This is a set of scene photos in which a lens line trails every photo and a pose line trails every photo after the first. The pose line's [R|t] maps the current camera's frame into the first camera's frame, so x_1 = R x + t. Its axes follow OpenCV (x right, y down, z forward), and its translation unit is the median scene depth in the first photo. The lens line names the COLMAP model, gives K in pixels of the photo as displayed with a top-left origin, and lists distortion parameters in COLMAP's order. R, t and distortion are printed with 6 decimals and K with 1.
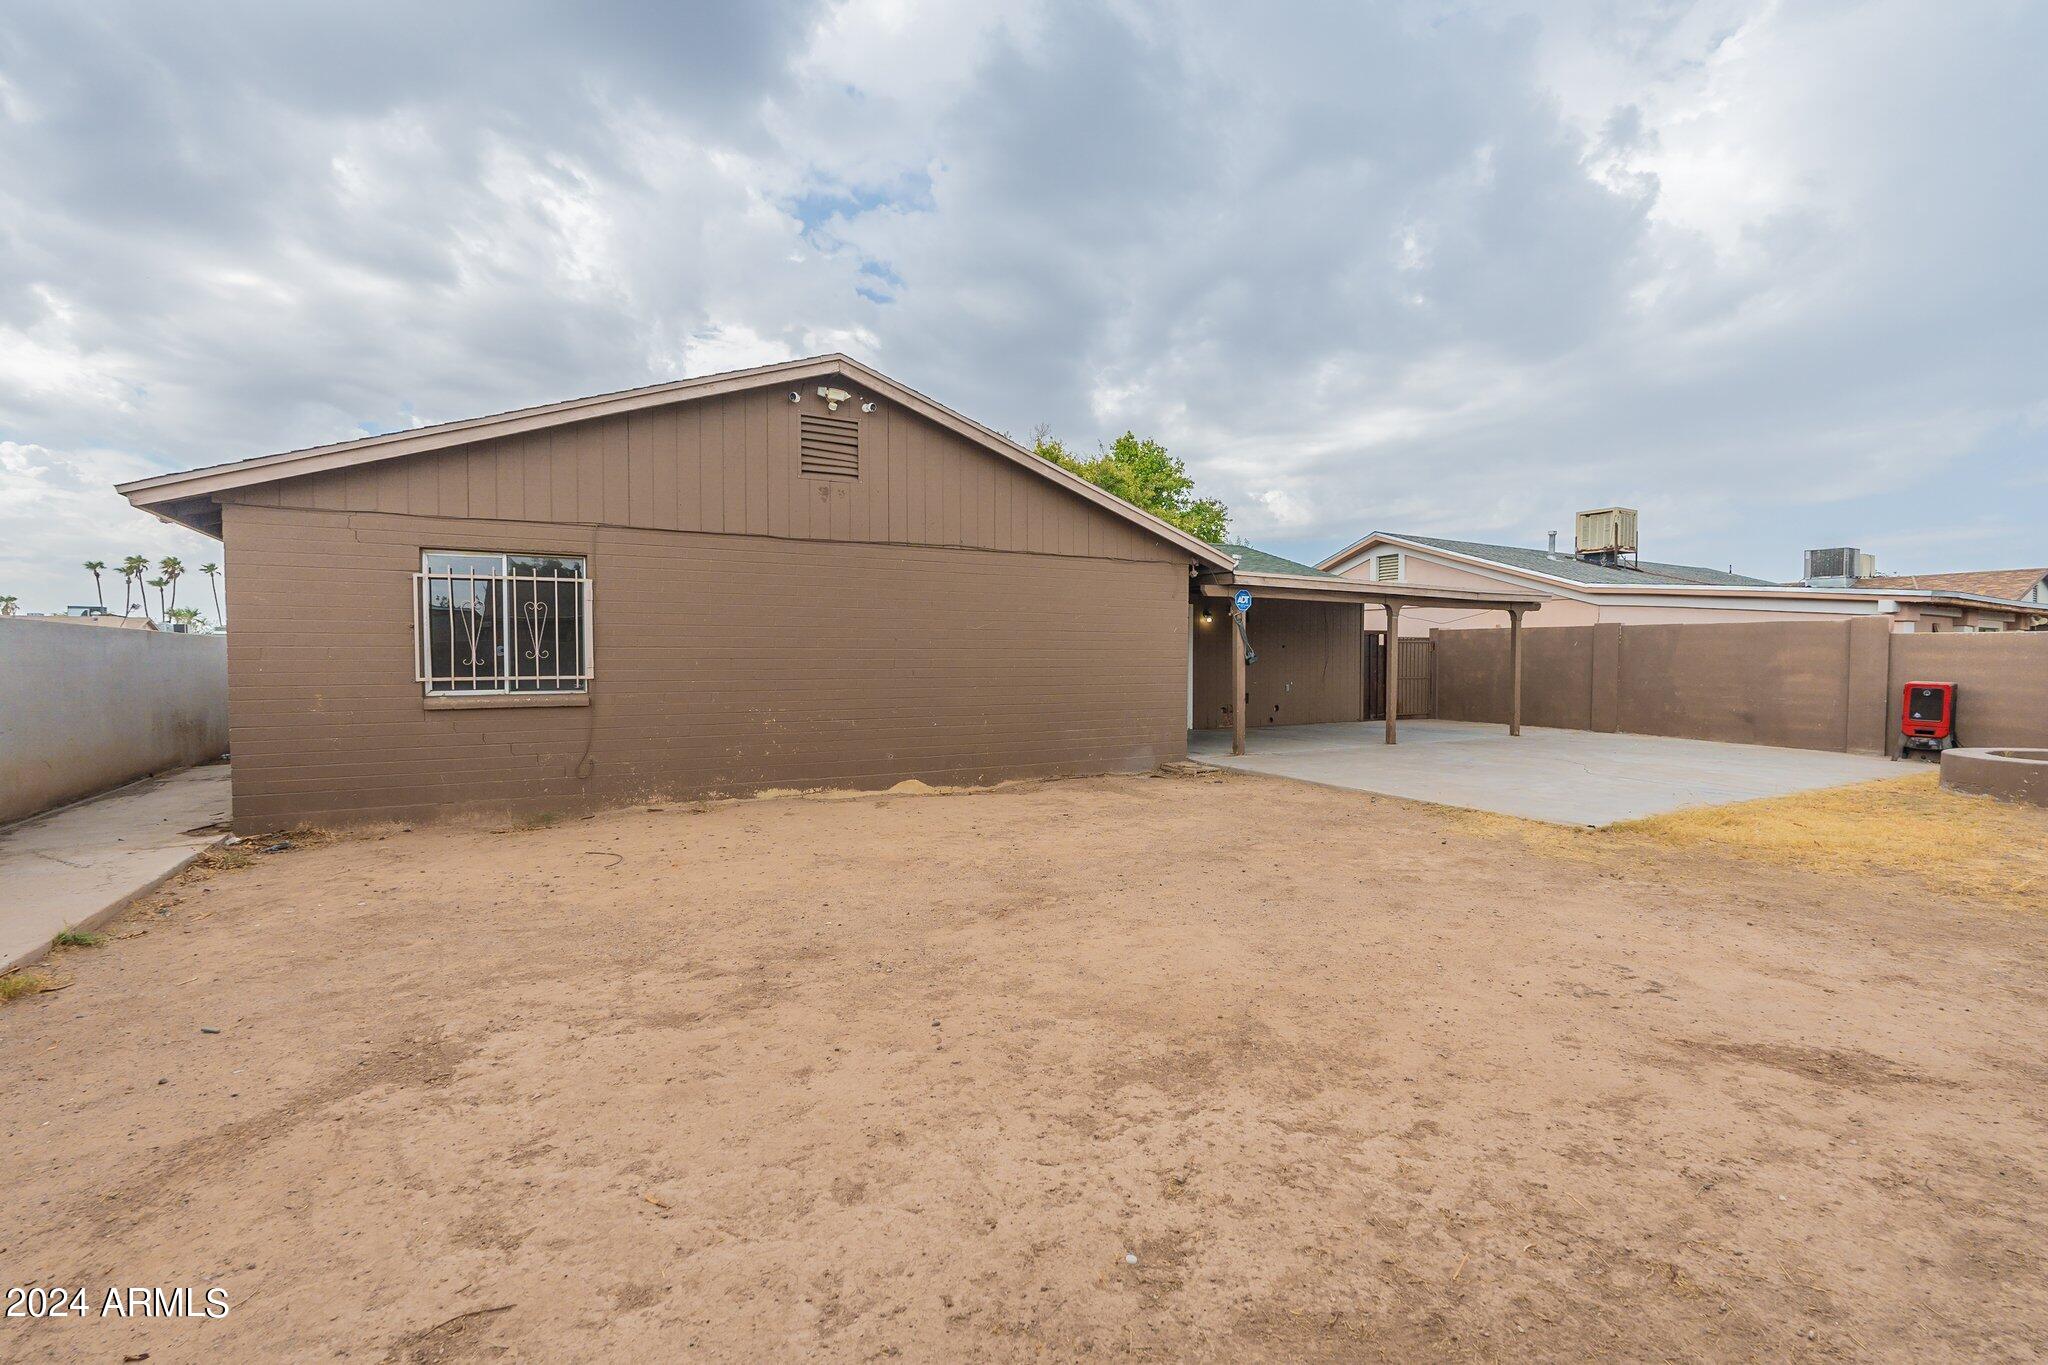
lens RADIAL K [[920.1, 0, 1024.1], [0, 920.1, 684.2], [0, 0, 1]] dist [-0.003297, -0.000169]
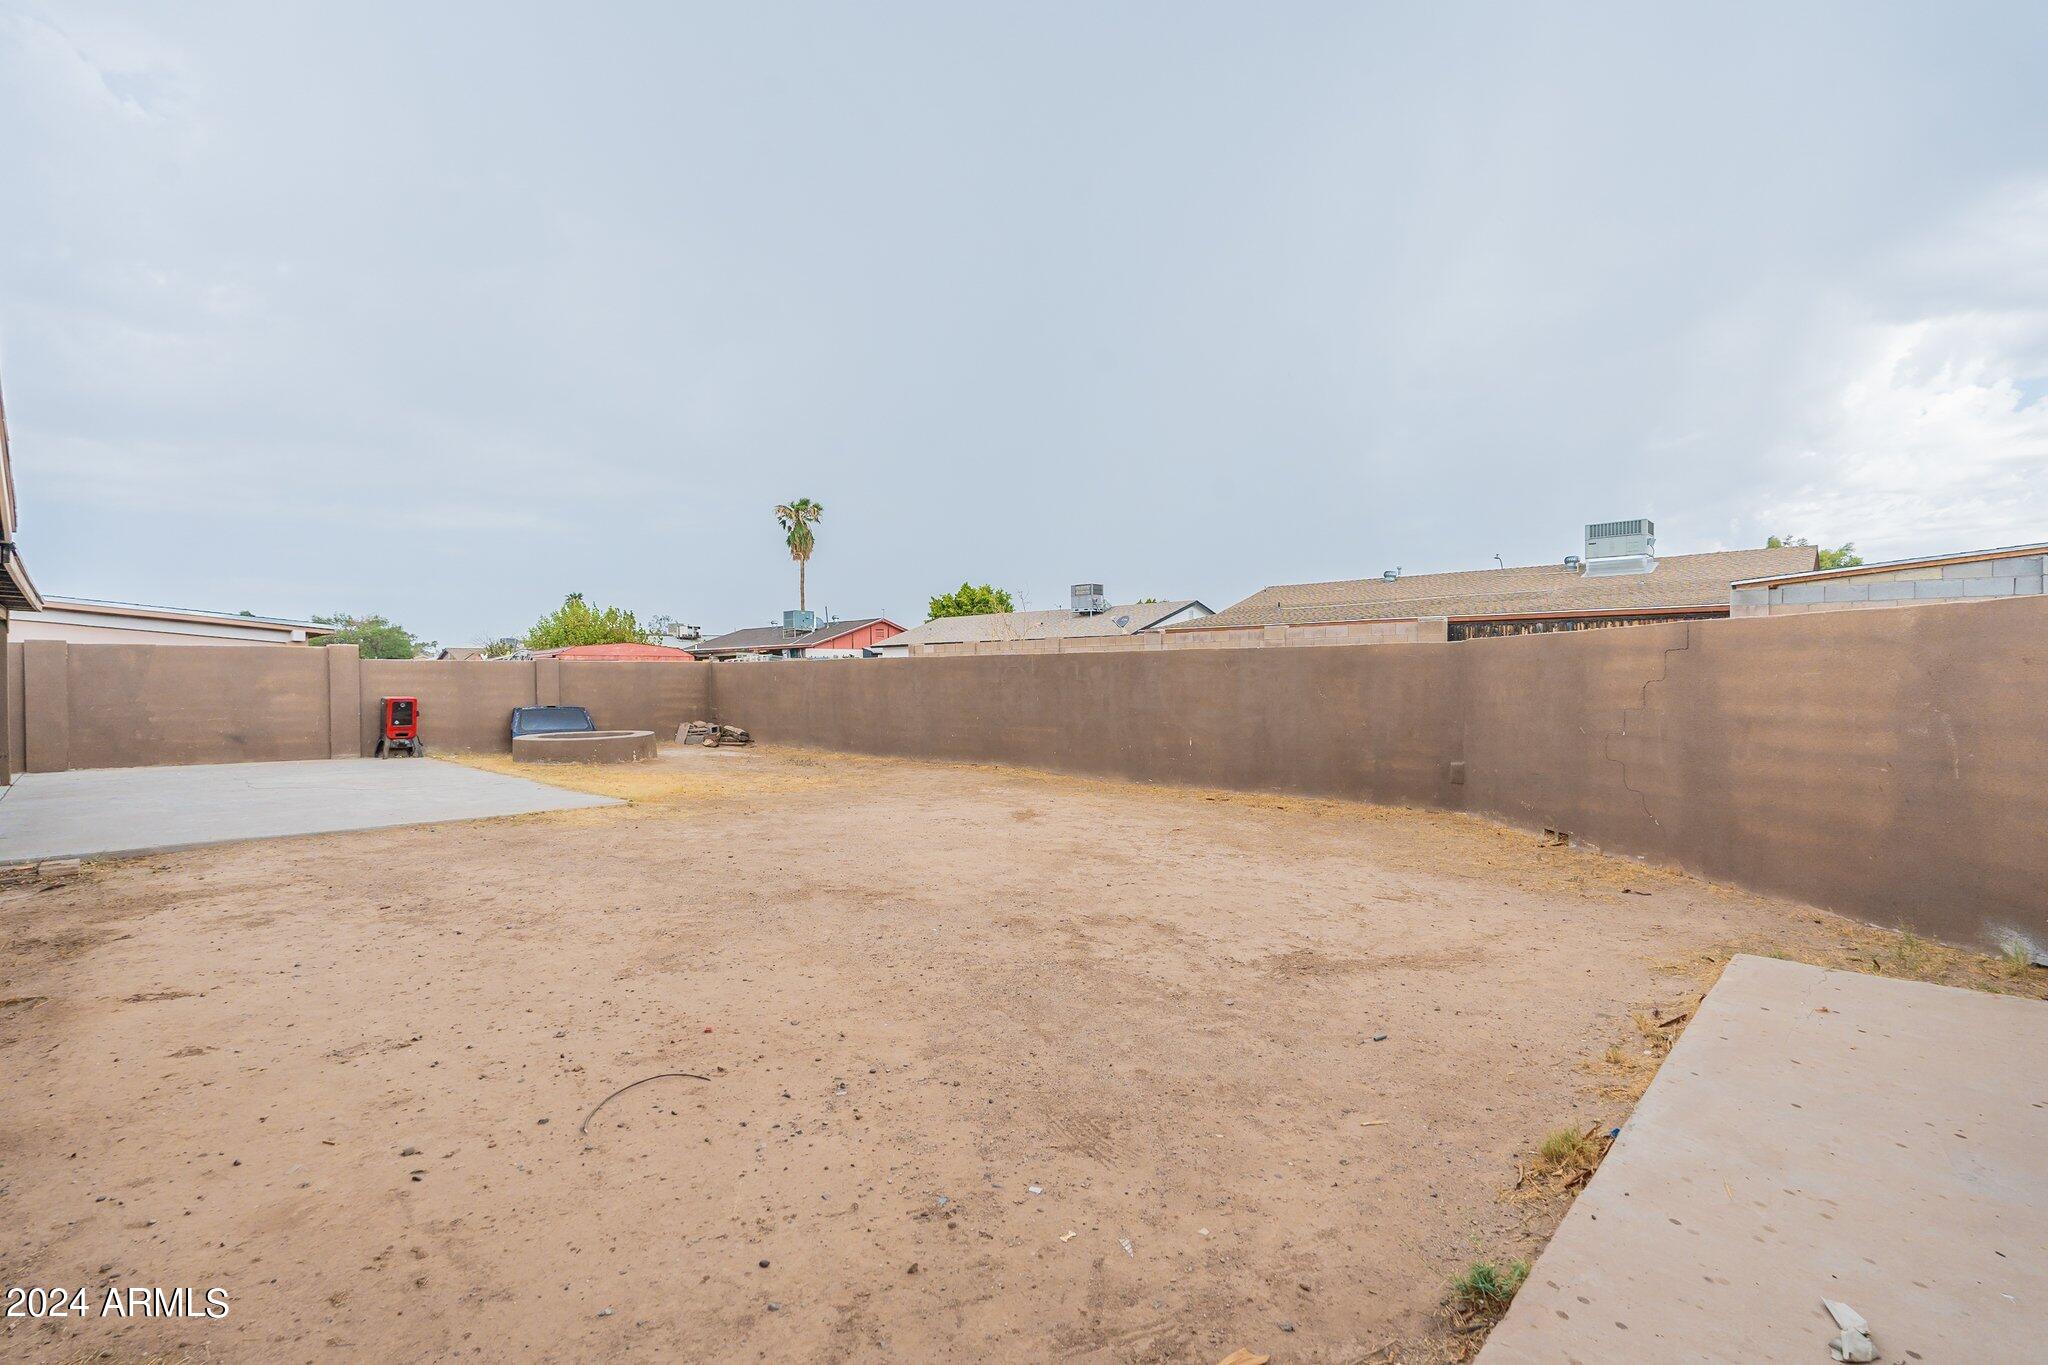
lens RADIAL K [[920.1, 0, 1024.1], [0, 920.1, 684.2], [0, 0, 1]] dist [-0.003297, -0.000169]
pose [[-0.299344, -0.010324, 0.954090, -0.576281], [0.033570, 0.999208, 0.021345, -0.019744], [-0.953555, 0.038418, -0.298760, 0.555654]]
